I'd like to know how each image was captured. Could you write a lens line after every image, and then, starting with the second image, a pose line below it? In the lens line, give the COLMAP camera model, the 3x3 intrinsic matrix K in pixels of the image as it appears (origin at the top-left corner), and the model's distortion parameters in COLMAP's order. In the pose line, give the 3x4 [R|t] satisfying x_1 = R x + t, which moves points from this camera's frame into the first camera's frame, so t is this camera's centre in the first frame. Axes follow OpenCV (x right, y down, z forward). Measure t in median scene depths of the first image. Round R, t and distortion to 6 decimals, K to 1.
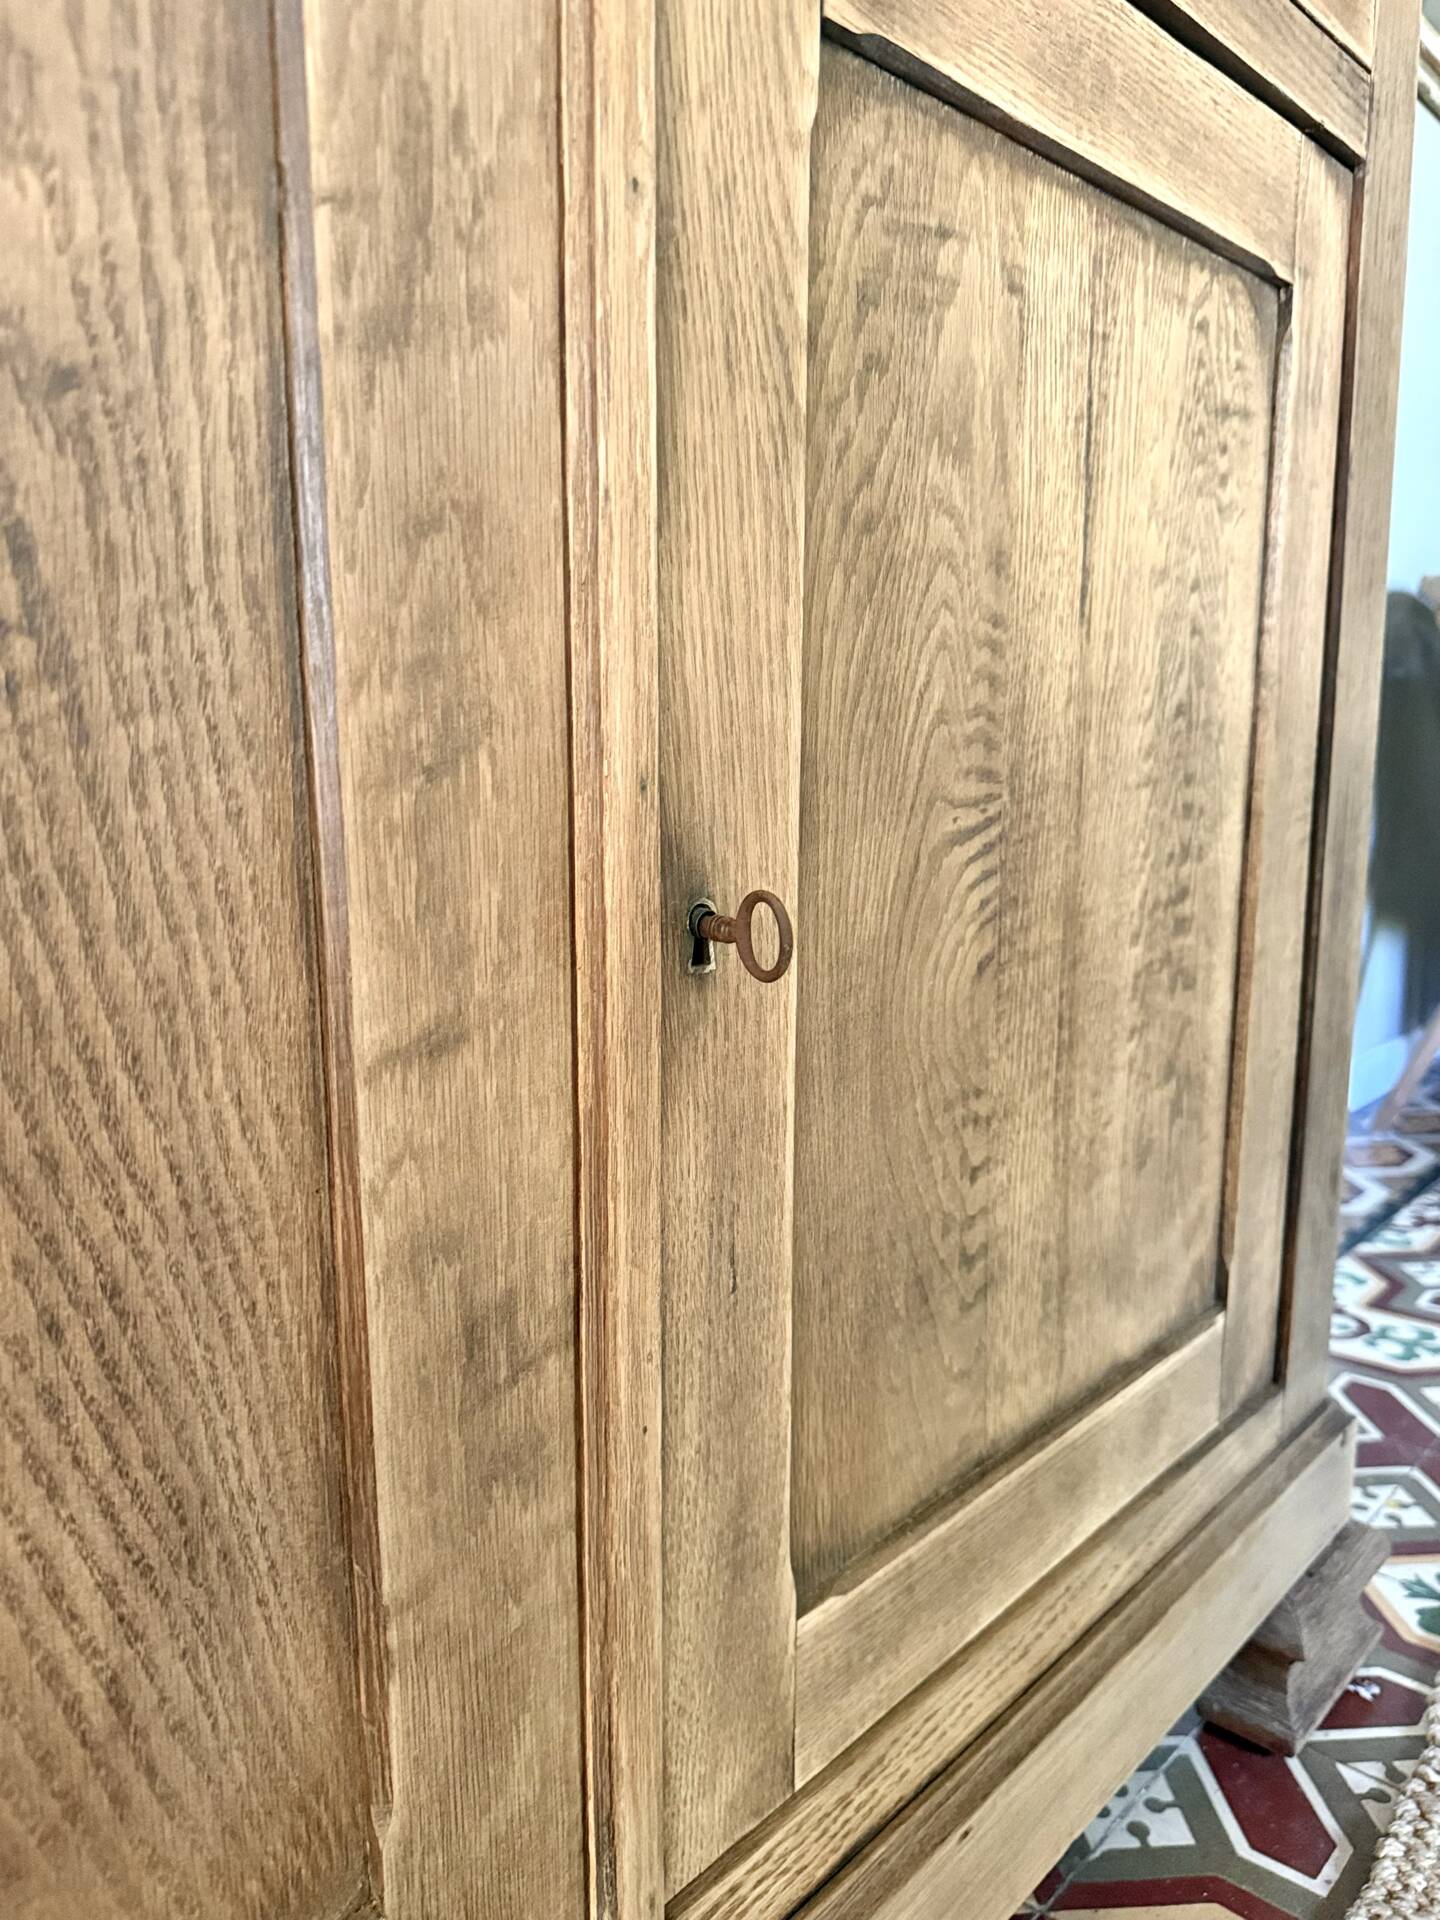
lens RADIAL K [[1403.3, 0, 725.0], [0, 1403.3, 967.6], [0, 0, 1]] dist [0.044497, -0.078705]
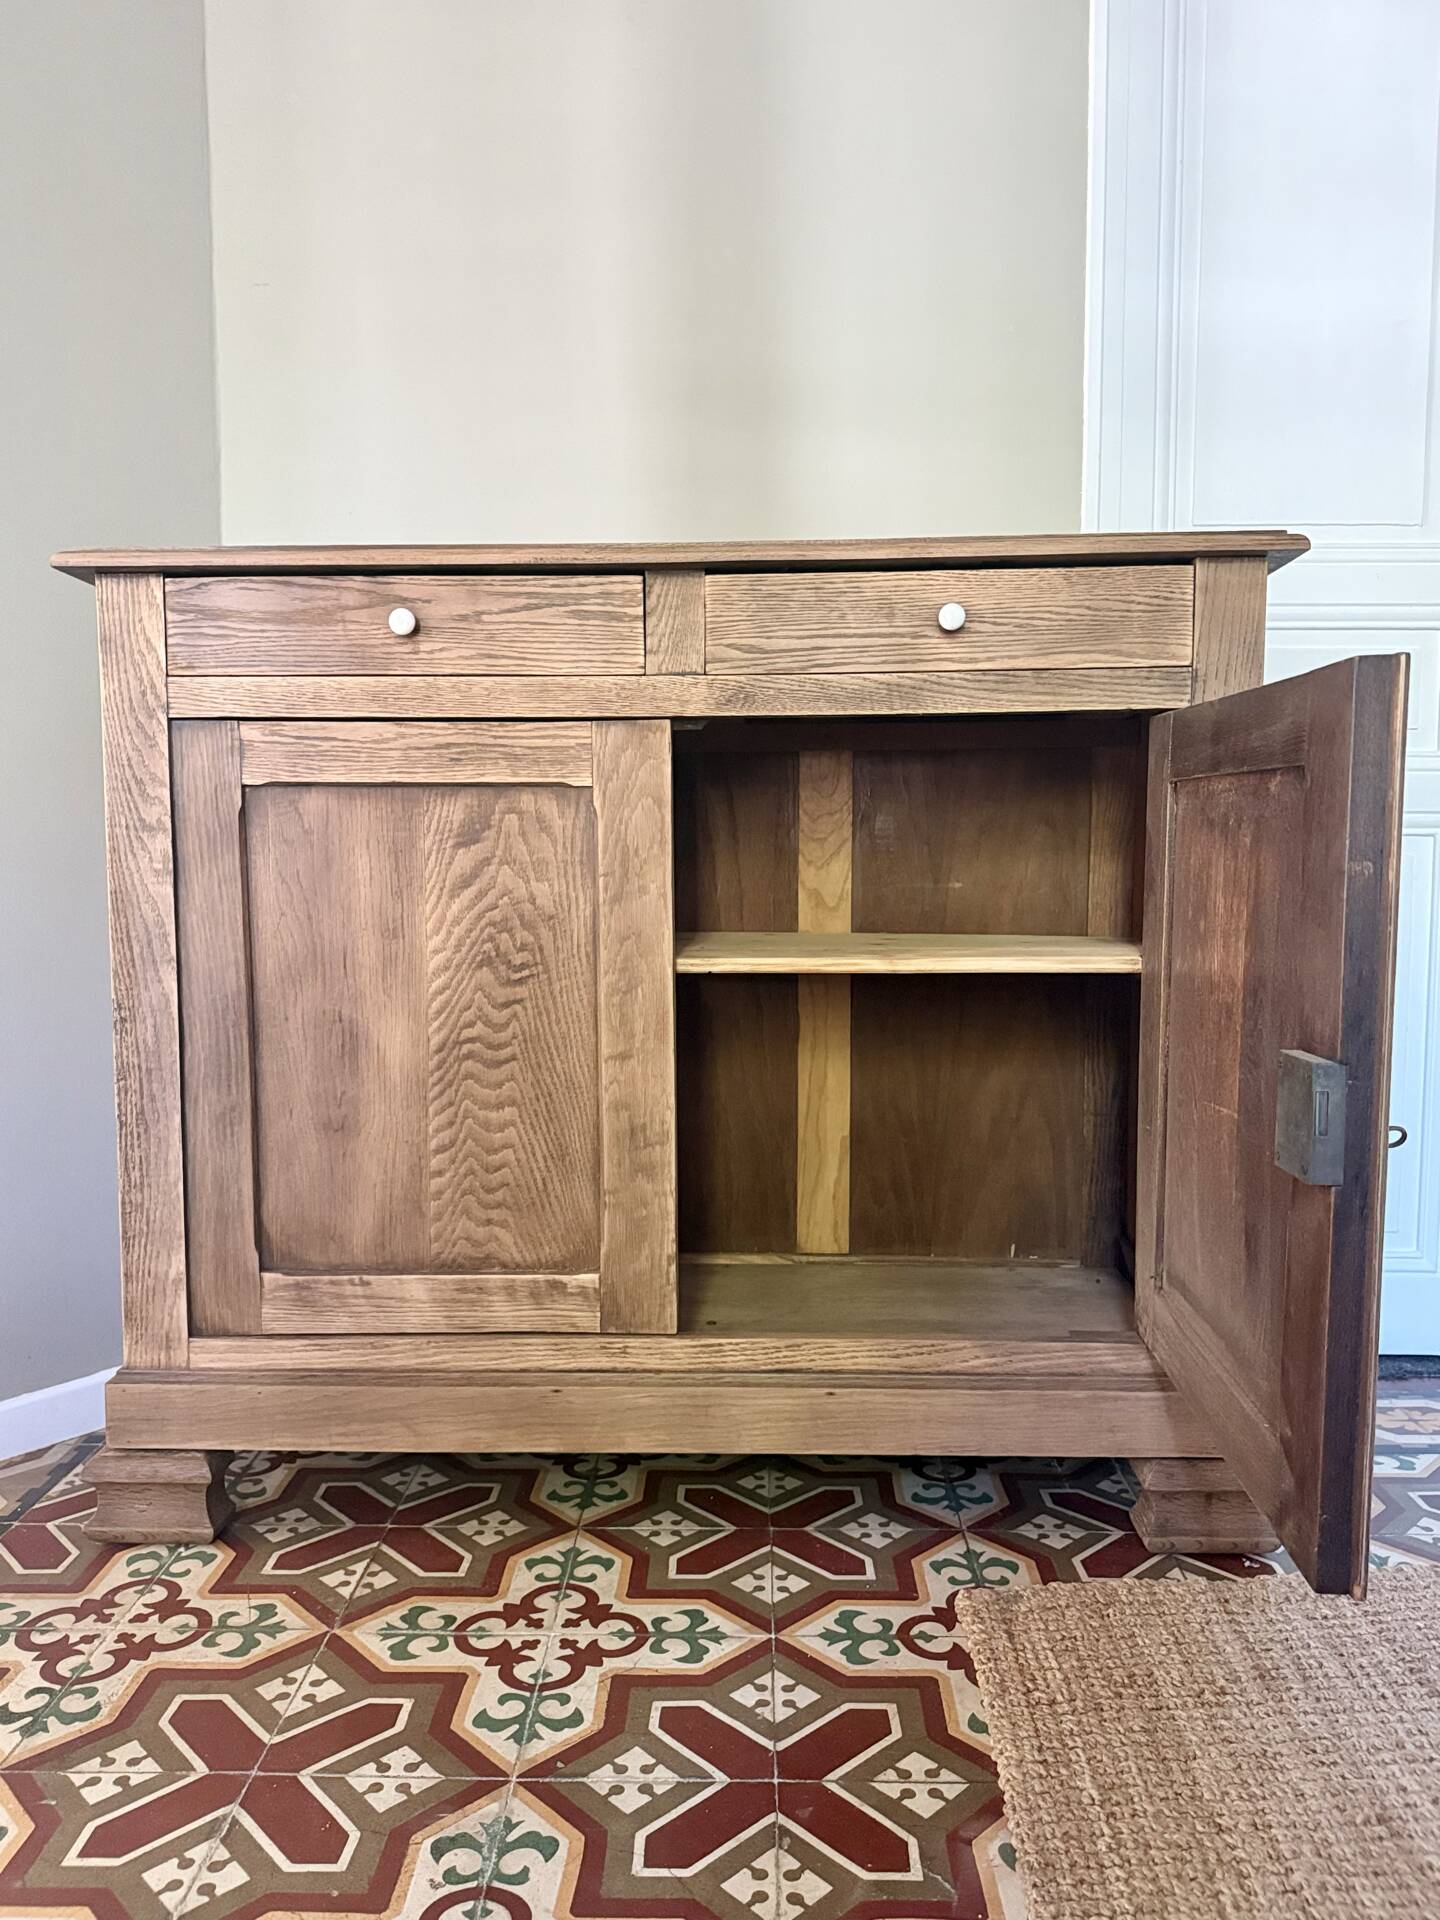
lens RADIAL K [[1403.3, 0, 728.6], [0, 1403.3, 966.0], [0, 0, 1]] dist [0.044497, -0.078705]
pose [[0.655856, 0.066872, -0.751918, 2.161941], [-0.129028, 0.991341, -0.024379, -0.105095], [0.743777, 0.113007, 0.658806, -1.074107]]
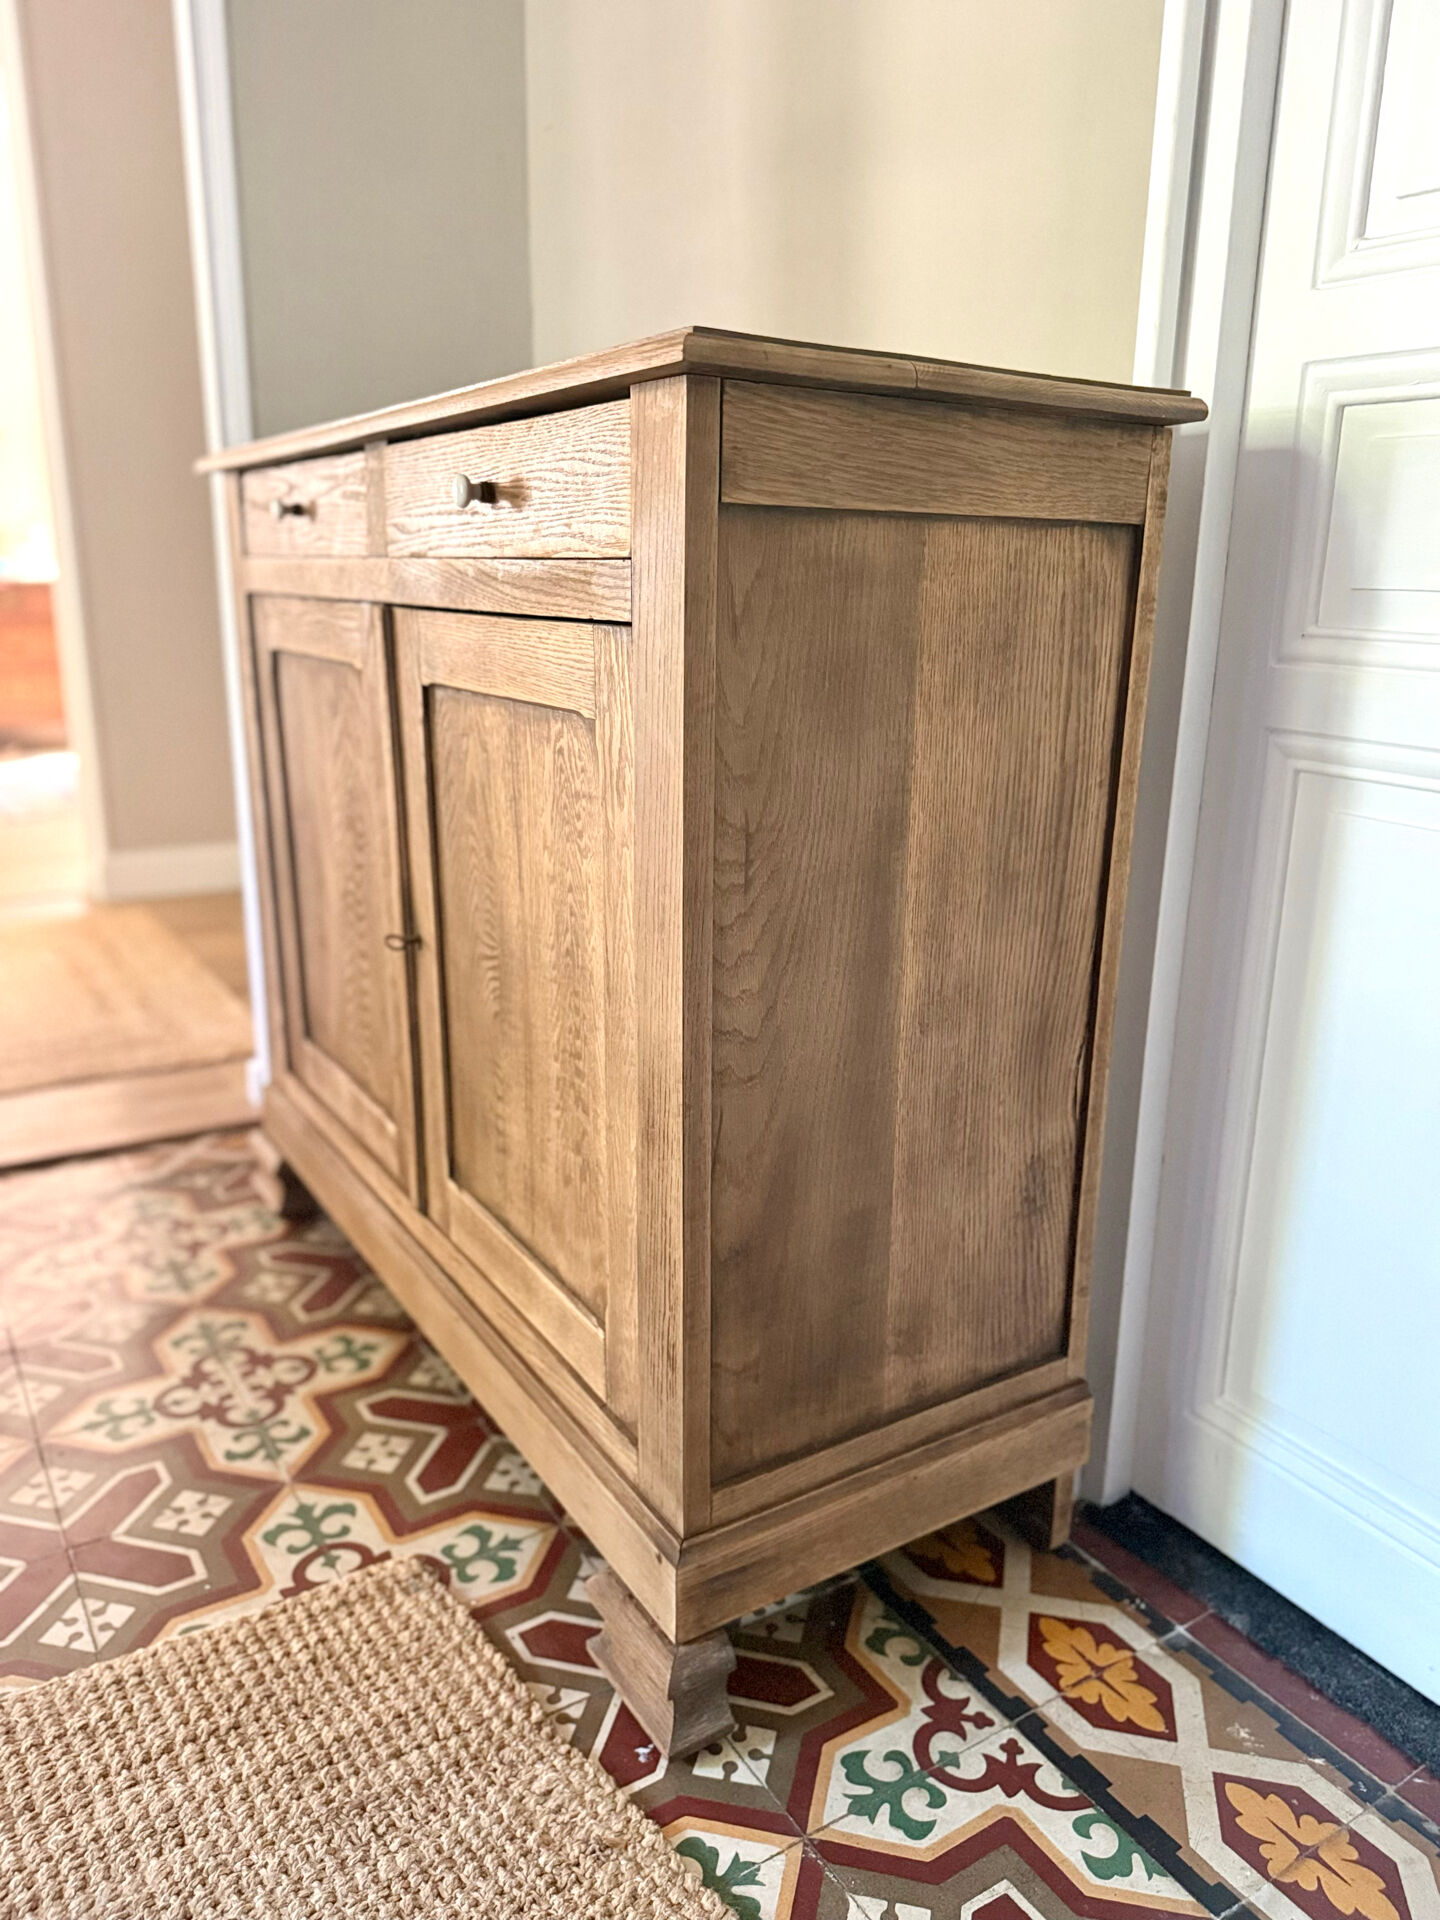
lens RADIAL K [[1403.3, 0, 729.1], [0, 1403.3, 971.2], [0, 0, 1]] dist [0.044497, -0.078705]
pose [[-0.262687, 0.266637, -0.927308, 2.477997], [-0.177196, 0.931383, 0.318005, -0.980737], [0.948471, 0.247851, -0.197415, 1.988783]]
